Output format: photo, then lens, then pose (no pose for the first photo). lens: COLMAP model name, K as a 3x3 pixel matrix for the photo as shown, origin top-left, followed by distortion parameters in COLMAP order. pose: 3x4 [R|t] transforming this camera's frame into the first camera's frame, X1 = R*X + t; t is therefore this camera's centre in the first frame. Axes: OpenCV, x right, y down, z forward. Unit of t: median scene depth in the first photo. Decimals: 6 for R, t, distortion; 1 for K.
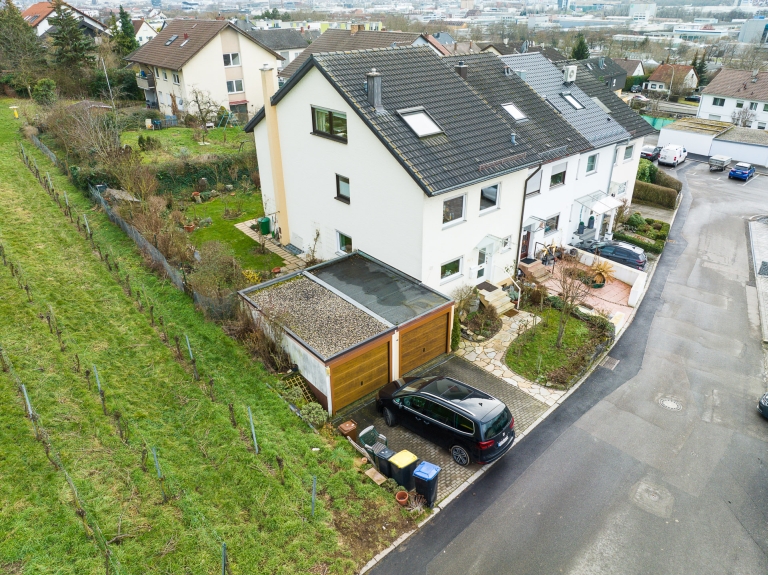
lens RADIAL K [[543.4, 0, 384.0], [0, 543.4, 287.5], [0, 0, 1]] dist [-0.044715, -0.002527]
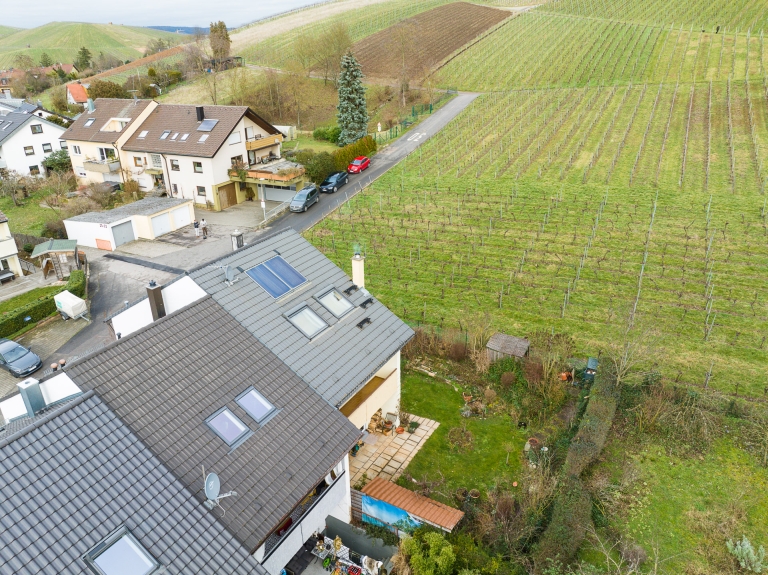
lens RADIAL K [[543.4, 0, 384.0], [0, 543.4, 287.5], [0, 0, 1]] dist [-0.044715, -0.002527]
pose [[-0.945229, 0.150072, -0.289862, 0.043446], [-0.144047, 0.605097, 0.783012, -1.220493], [0.292903, 0.781880, -0.550338, 1.682057]]
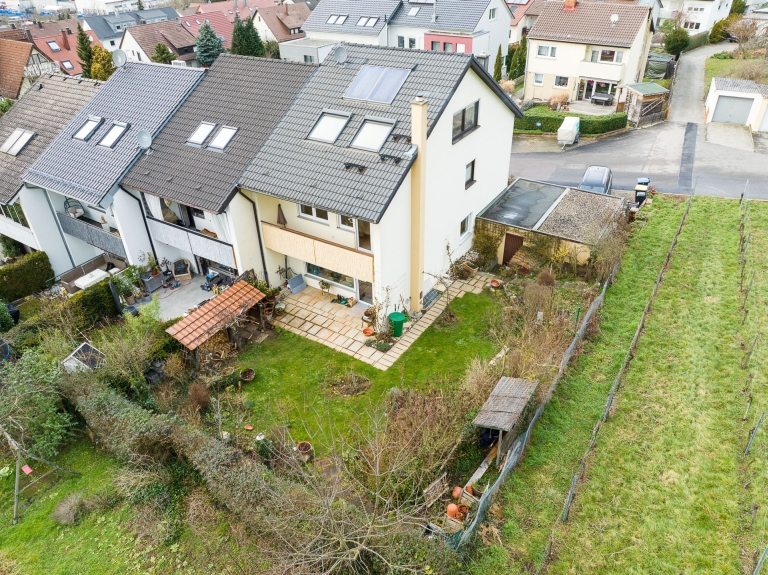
lens RADIAL K [[543.4, 0, 384.0], [0, 543.4, 287.5], [0, 0, 1]] dist [-0.044715, -0.002527]
pose [[-0.294462, -0.523830, 0.799309, -0.967149], [0.483414, 0.639849, 0.597415, -0.737204], [-0.824380, 0.562313, 0.064816, 1.179998]]
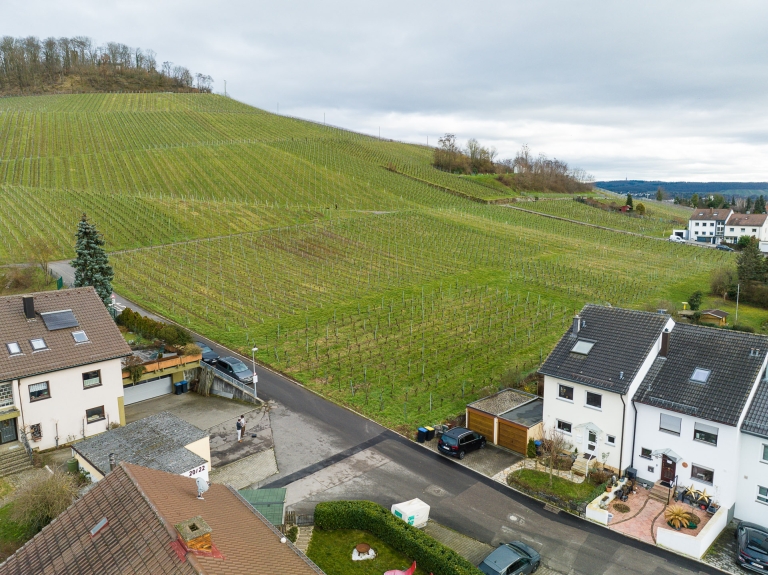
lens RADIAL K [[543.4, 0, 384.0], [0, 543.4, 287.5], [0, 0, 1]] dist [-0.044715, -0.002527]
pose [[0.034642, 0.161756, -0.986222, 1.642390], [-0.476036, 0.870348, 0.126030, -0.345169], [0.878743, 0.465111, 0.107152, 0.091637]]
